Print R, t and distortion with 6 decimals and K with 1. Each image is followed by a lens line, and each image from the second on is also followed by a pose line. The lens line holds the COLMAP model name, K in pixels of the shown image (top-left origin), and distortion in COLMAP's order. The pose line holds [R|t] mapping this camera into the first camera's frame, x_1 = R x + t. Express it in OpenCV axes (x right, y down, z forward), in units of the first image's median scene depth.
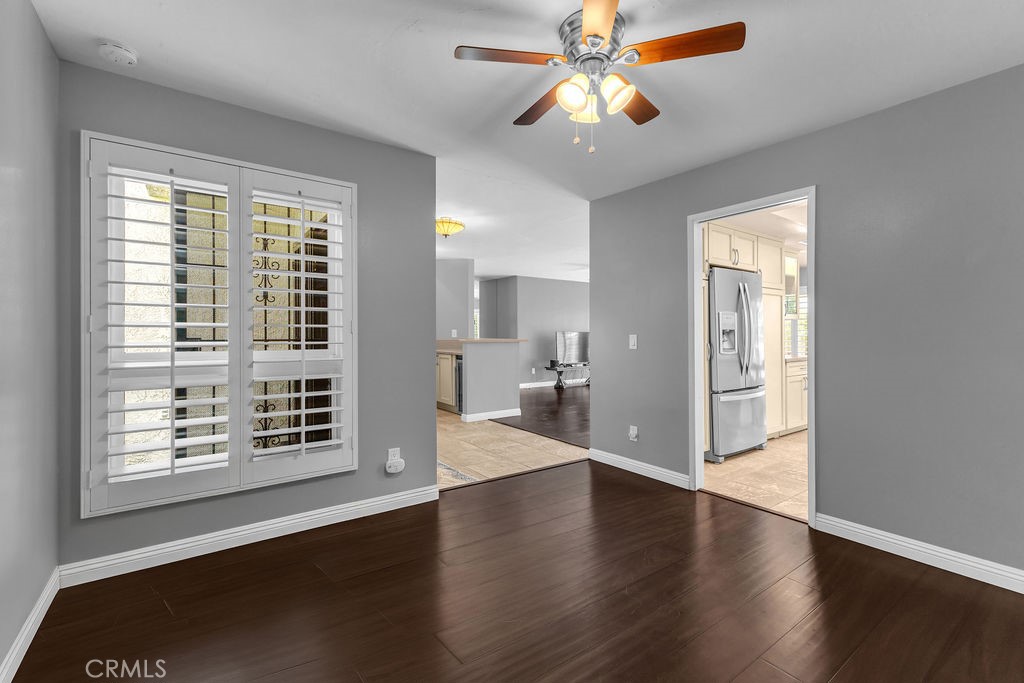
lens RADIAL K [[446.9, 0, 514.8], [0, 446.9, 330.3], [0, 0, 1]] dist [-0.001961, -0.000708]
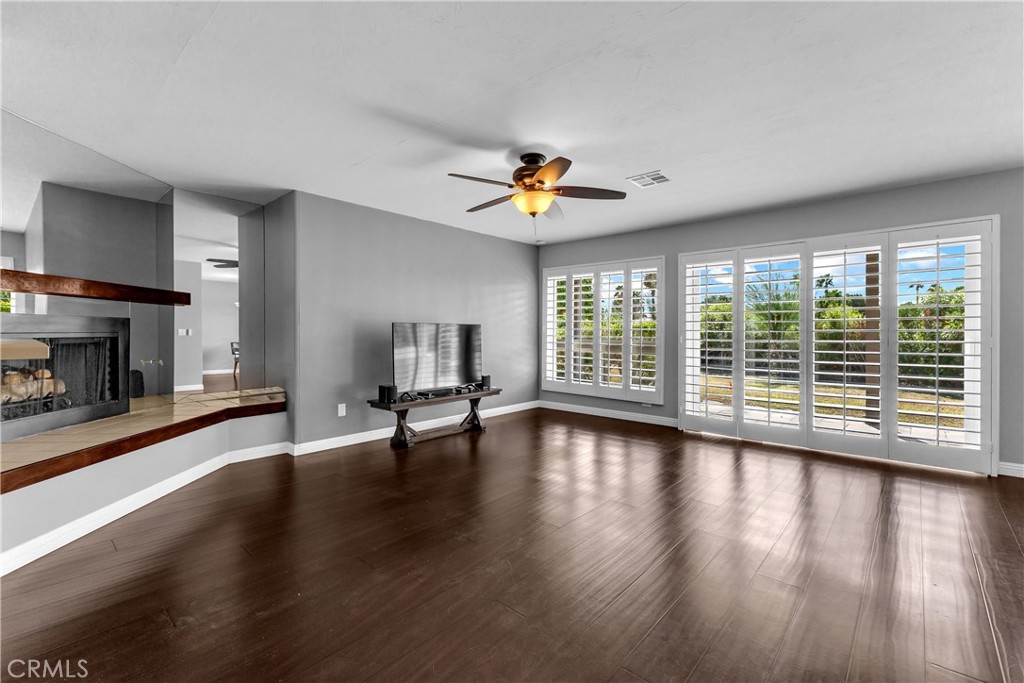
lens RADIAL K [[437.7, 0, 520.2], [0, 437.7, 336.7], [0, 0, 1]] dist [0.001704, 0.000045]
pose [[0.978380, 0.002022, 0.206807, 0.128155], [-0.006440, 0.999765, 0.020692, 0.006468], [-0.206717, -0.021576, 0.978163, 0.532964]]
